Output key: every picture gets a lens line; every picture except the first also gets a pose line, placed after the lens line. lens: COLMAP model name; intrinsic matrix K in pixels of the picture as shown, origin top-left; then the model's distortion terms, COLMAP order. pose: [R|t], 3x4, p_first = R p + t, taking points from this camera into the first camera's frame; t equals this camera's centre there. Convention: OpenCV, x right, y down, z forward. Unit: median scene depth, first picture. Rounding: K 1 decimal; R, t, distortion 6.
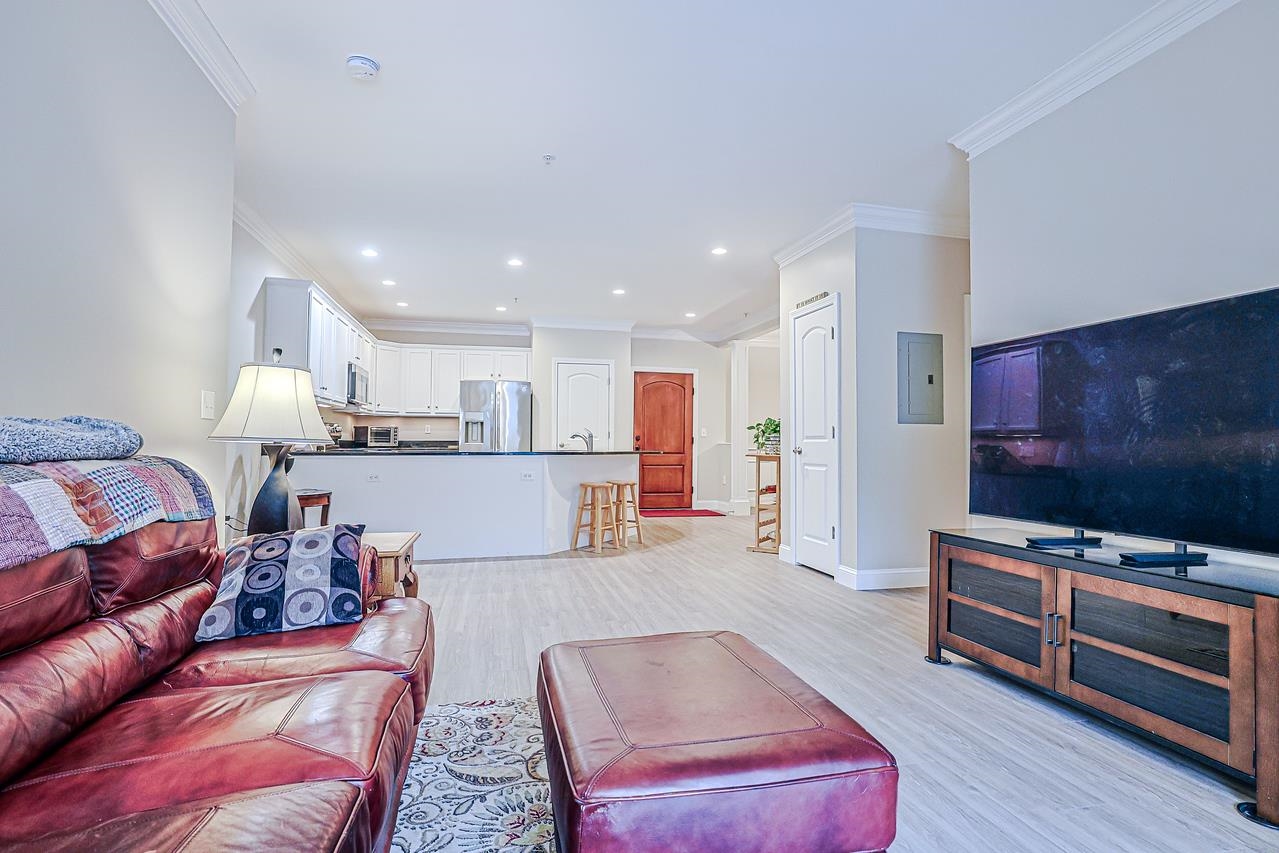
lens RADIAL K [[639.1, 0, 647.7], [0, 639.1, 426.4], [0, 0, 1]] dist [-0.038468, 0.010864]
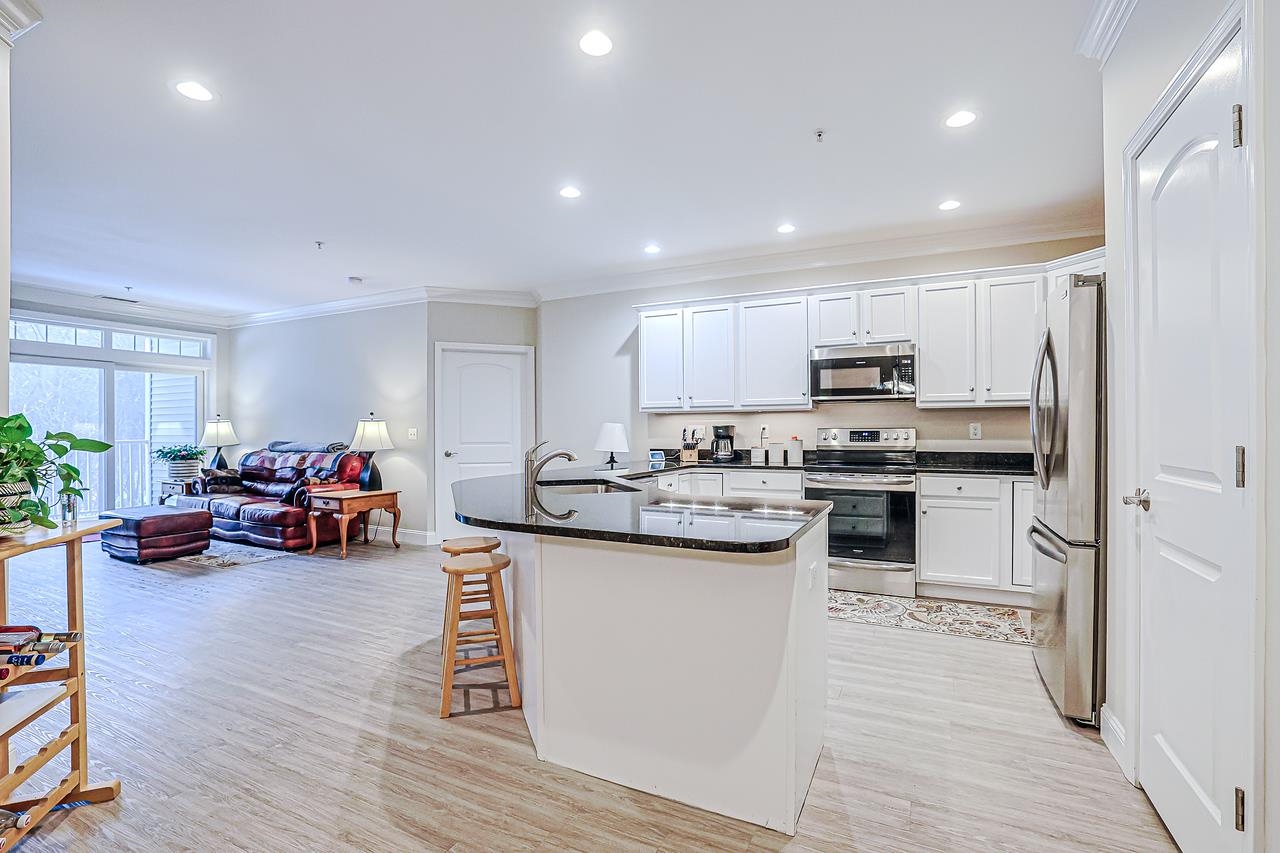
lens RADIAL K [[599.8, 0, 646.1], [0, 599.8, 429.1], [0, 0, 1]] dist [-0.030040, 0.001883]
pose [[-0.654521, -0.001273, -0.756043, 0.210217], [0.020667, 0.999595, -0.019574, 0.005540], [0.755762, -0.028437, -0.654229, 1.451193]]
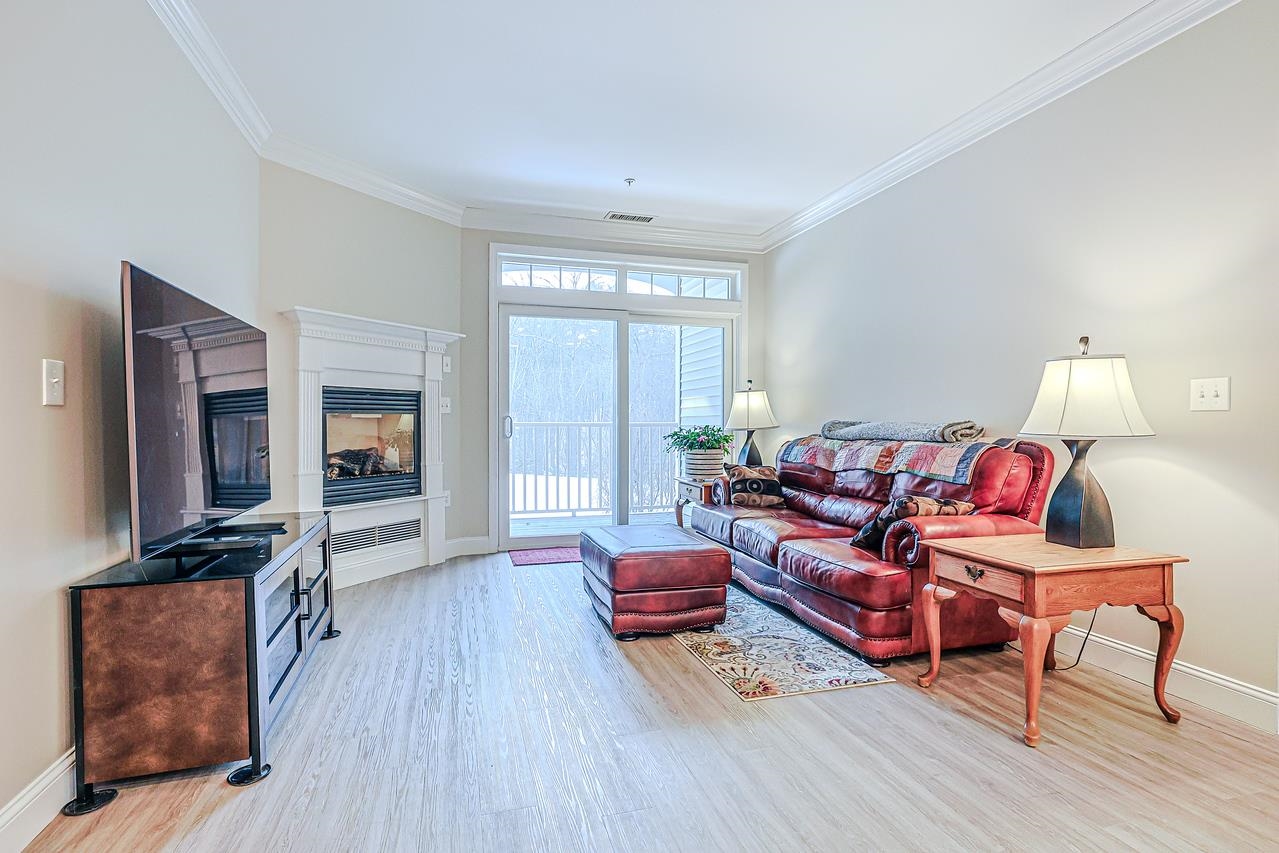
lens RADIAL K [[639.1, 0, 634.2], [0, 639.1, 426.4], [0, 0, 1]] dist [-0.038468, 0.010864]
pose [[-0.999334, -0.006990, -0.035826, 0.047710], [-0.006104, 0.999674, -0.024783, 0.016645], [0.035988, -0.024548, -0.999051, 0.818899]]
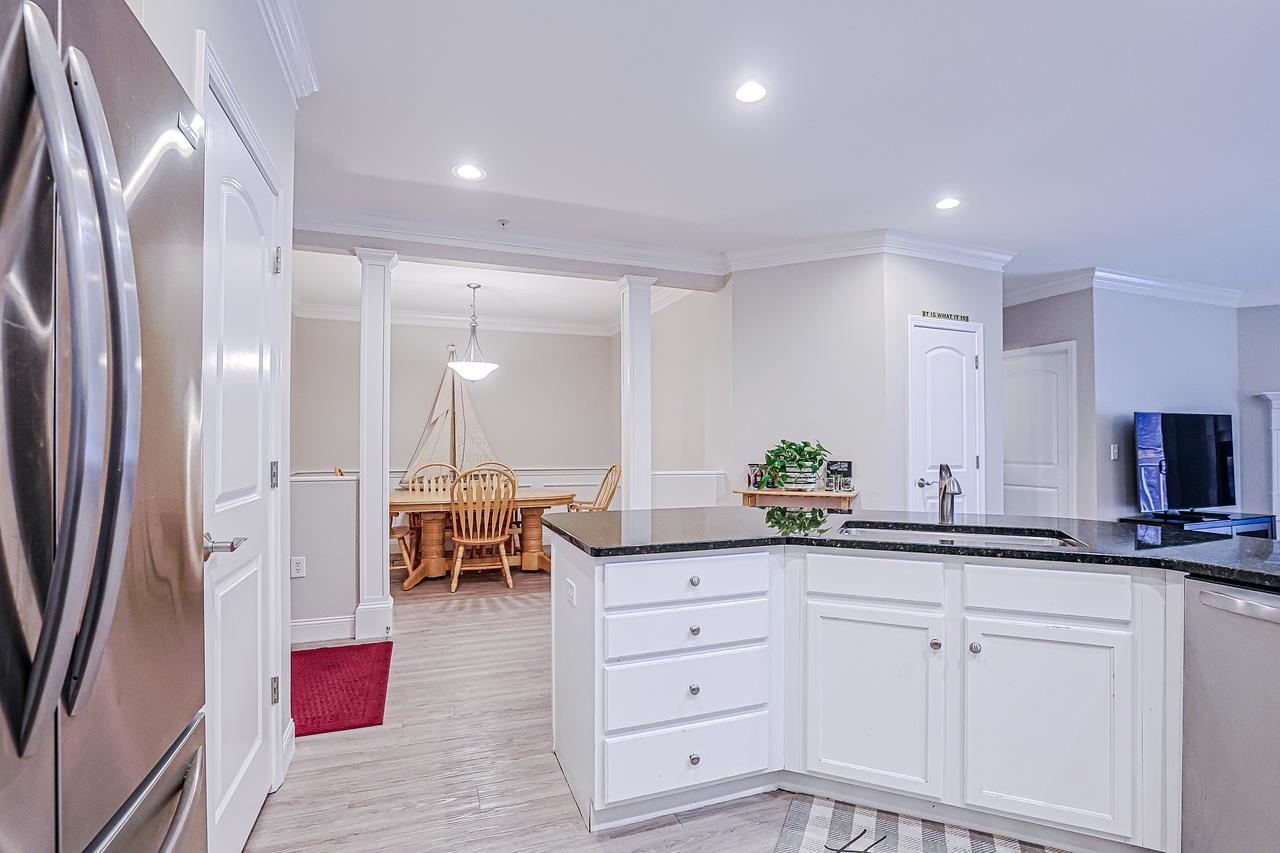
lens RADIAL K [[599.8, 0, 640.6], [0, 599.8, 437.3], [0, 0, 1]] dist [-0.030040, 0.001883]
pose [[-0.106686, 0.010344, 0.994239, -0.454617], [-0.026246, 0.999568, -0.013216, -0.001824], [-0.993946, -0.027504, -0.106368, 1.282301]]
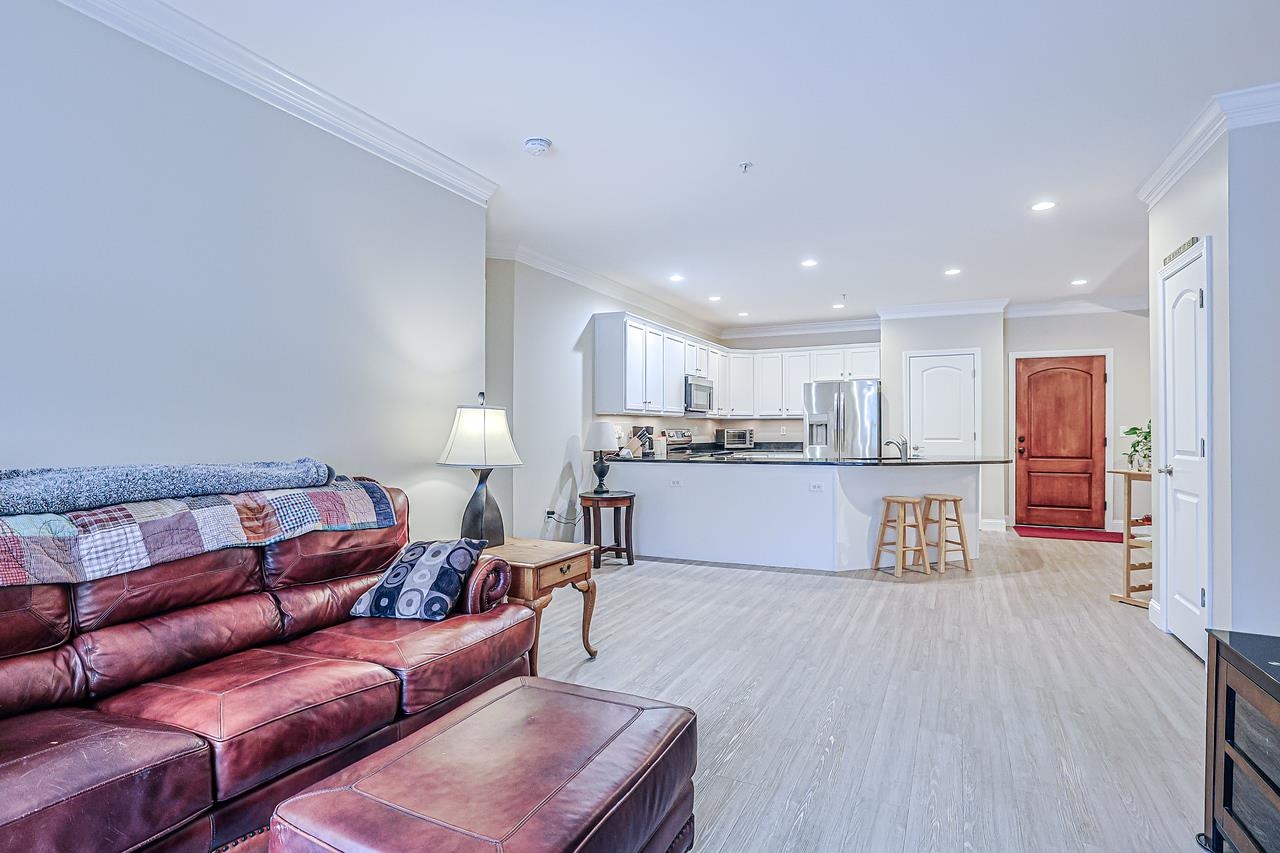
lens RADIAL K [[639.6, 0, 637.7], [0, 639.6, 427.1], [0, 0, 1]] dist [-0.038468, 0.010864]
pose [[0.763580, -0.010059, -0.645635, 0.209340], [0.021831, 0.999709, 0.010243, -0.025533], [0.645344, -0.021916, 0.763578, 0.093785]]
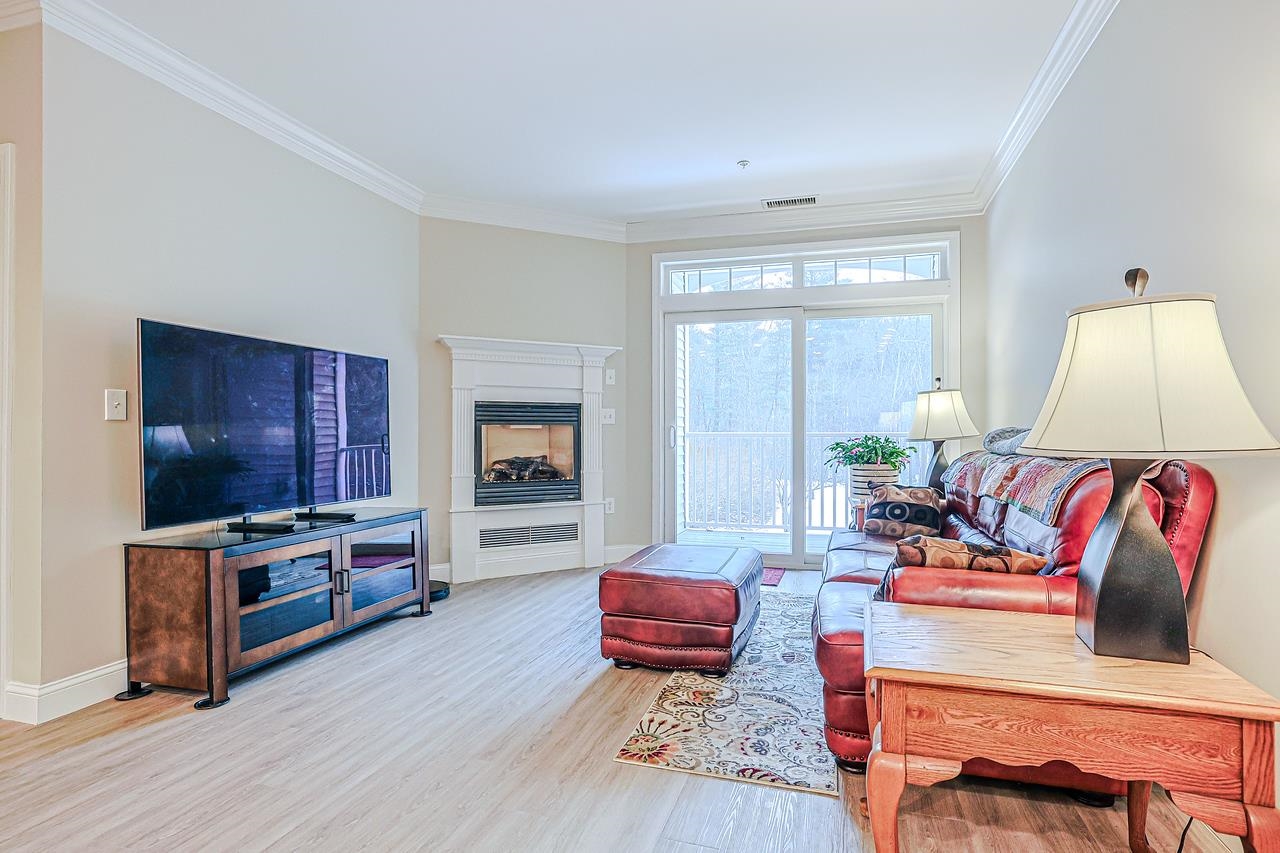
lens RADIAL K [[639.6, 0, 644.7], [0, 639.6, 435.5], [0, 0, 1]] dist [-0.038468, 0.010864]
pose [[-0.855865, -0.005850, 0.517167, -0.219909], [-0.019786, 0.999574, -0.021438, 0.013959], [-0.516821, -0.028580, -0.855616, 0.703757]]
